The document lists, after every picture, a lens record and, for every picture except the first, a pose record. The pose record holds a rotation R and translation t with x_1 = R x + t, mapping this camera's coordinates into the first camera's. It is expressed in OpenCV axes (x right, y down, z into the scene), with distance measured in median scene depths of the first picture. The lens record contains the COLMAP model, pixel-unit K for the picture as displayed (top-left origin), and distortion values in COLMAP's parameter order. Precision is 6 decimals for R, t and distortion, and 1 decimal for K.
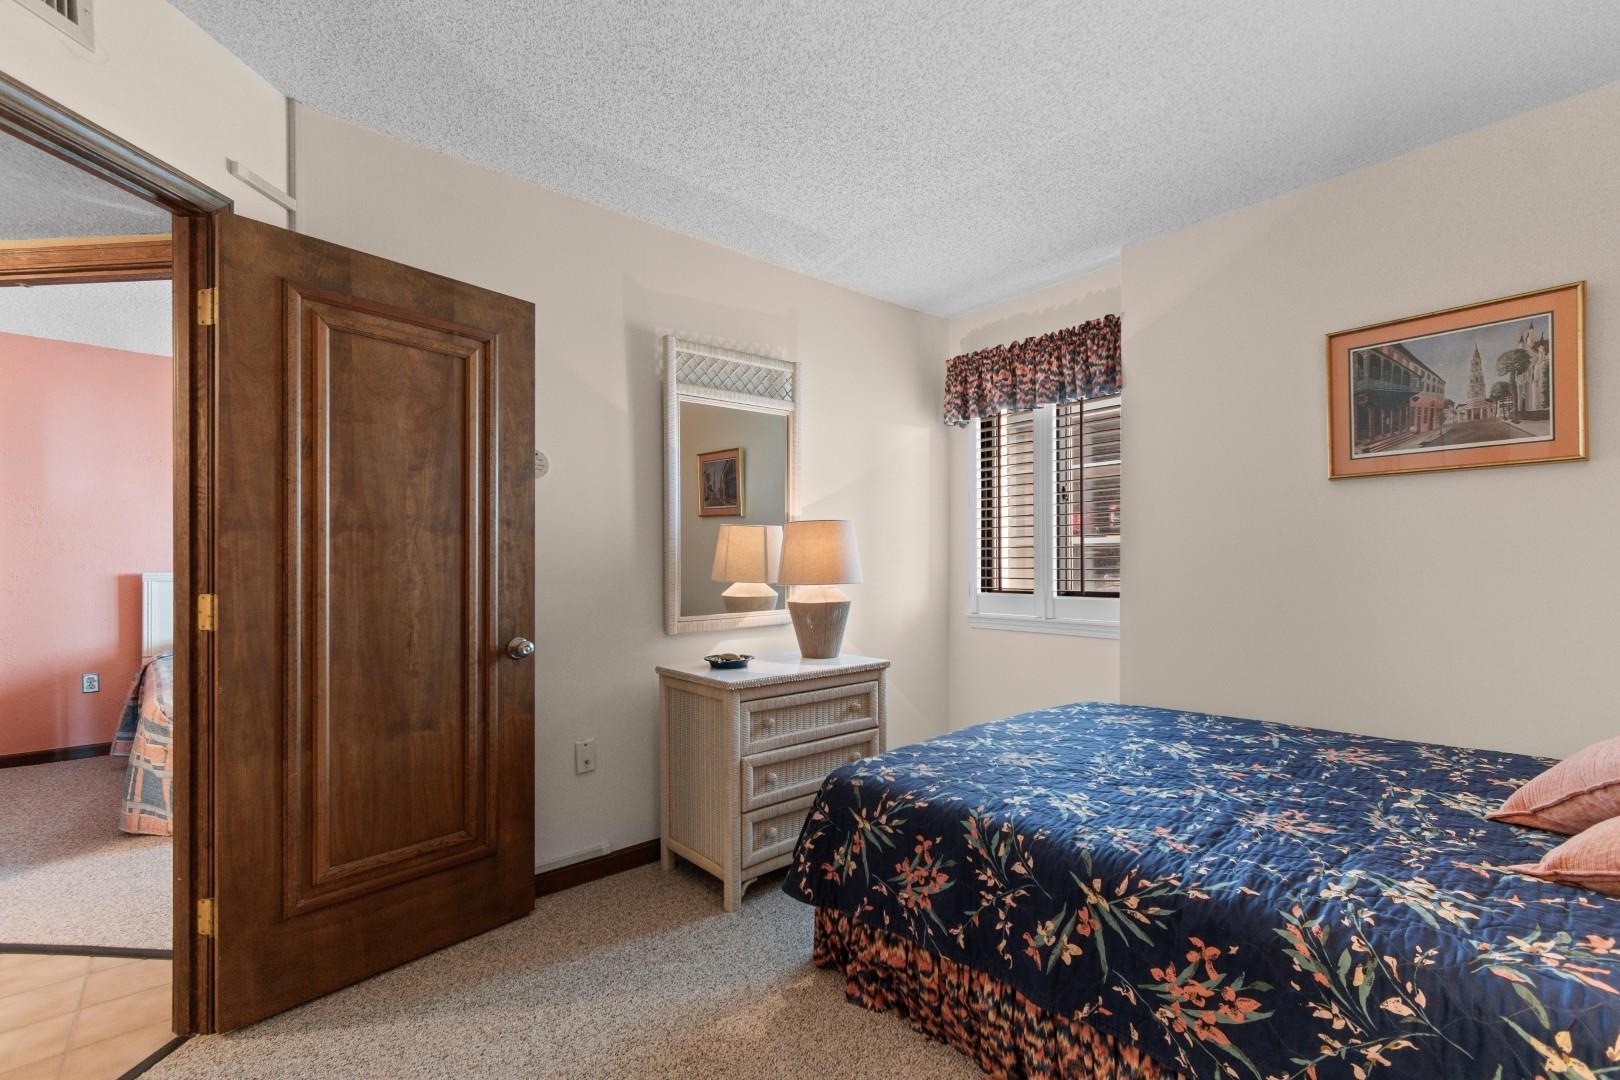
lens RADIAL K [[729.7, 0, 810.7], [0, 729.7, 546.1], [0, 0, 1]] dist [0.001697, 0.000784]
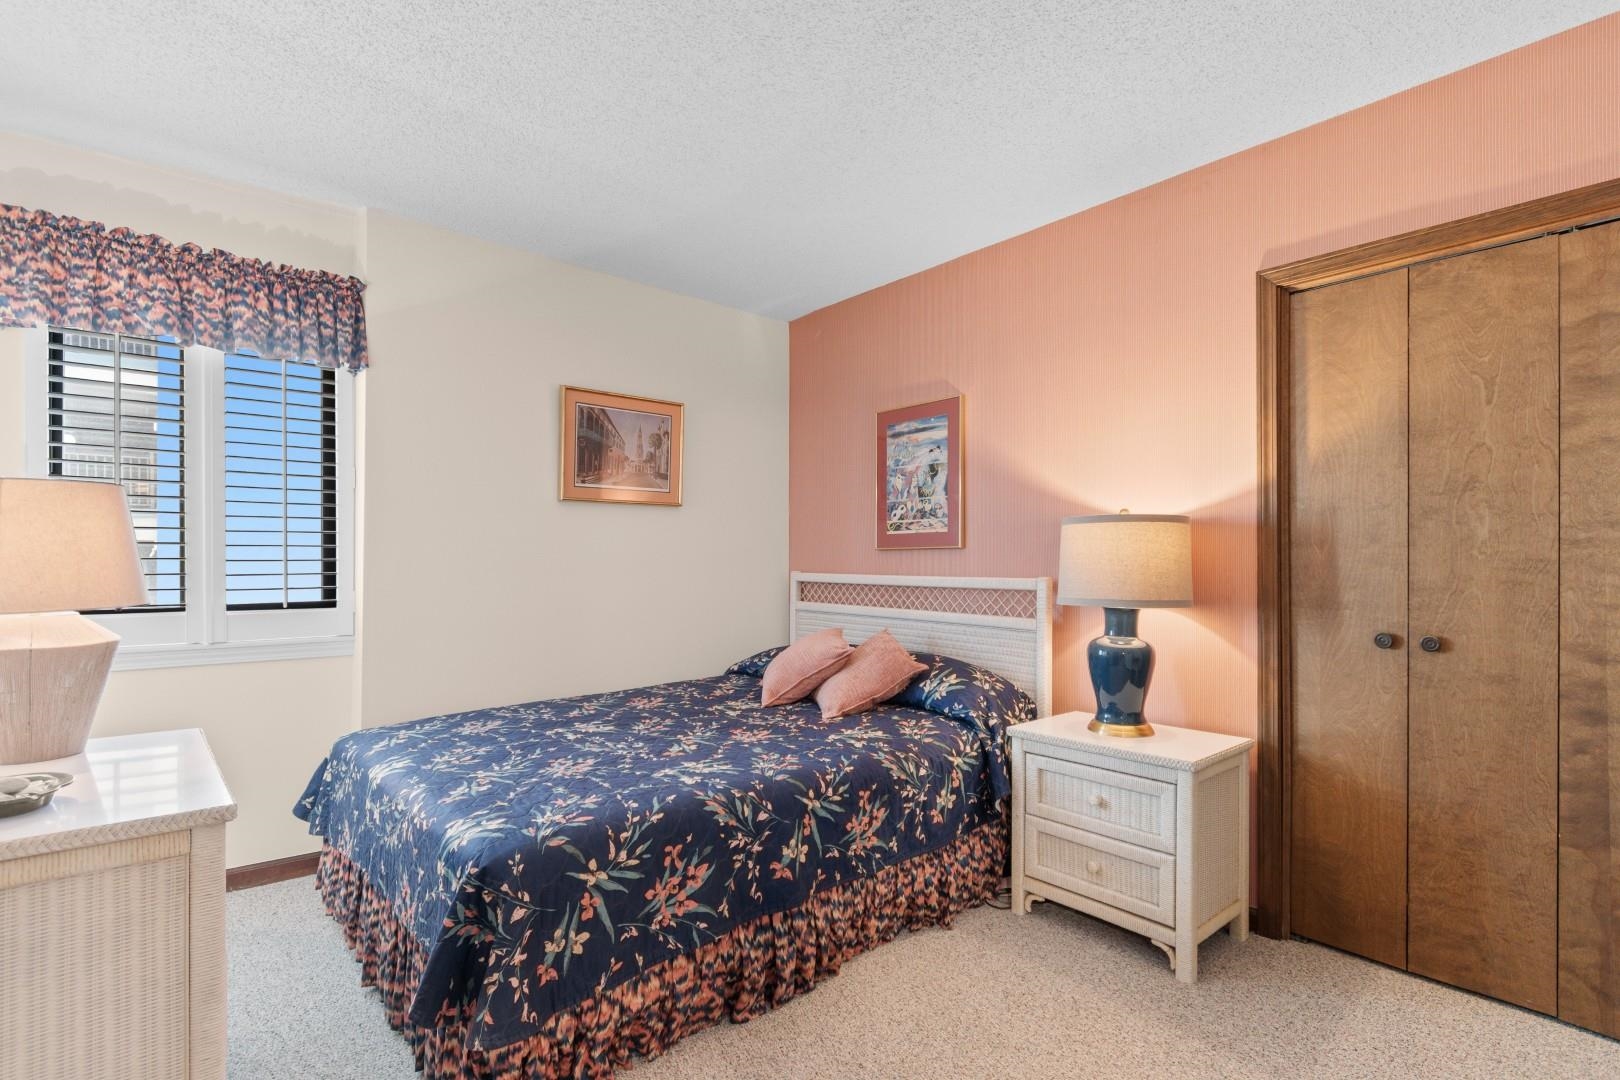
lens RADIAL K [[752.0, 0, 810.9], [0, 752.0, 556.3], [0, 0, 1]] dist [0.019475, -0.000318]
pose [[-0.008510, 0.011493, 0.999898, -0.773597], [-0.020713, 0.999717, -0.011668, 0.016540], [-0.999749, -0.020811, -0.008270, 0.743084]]
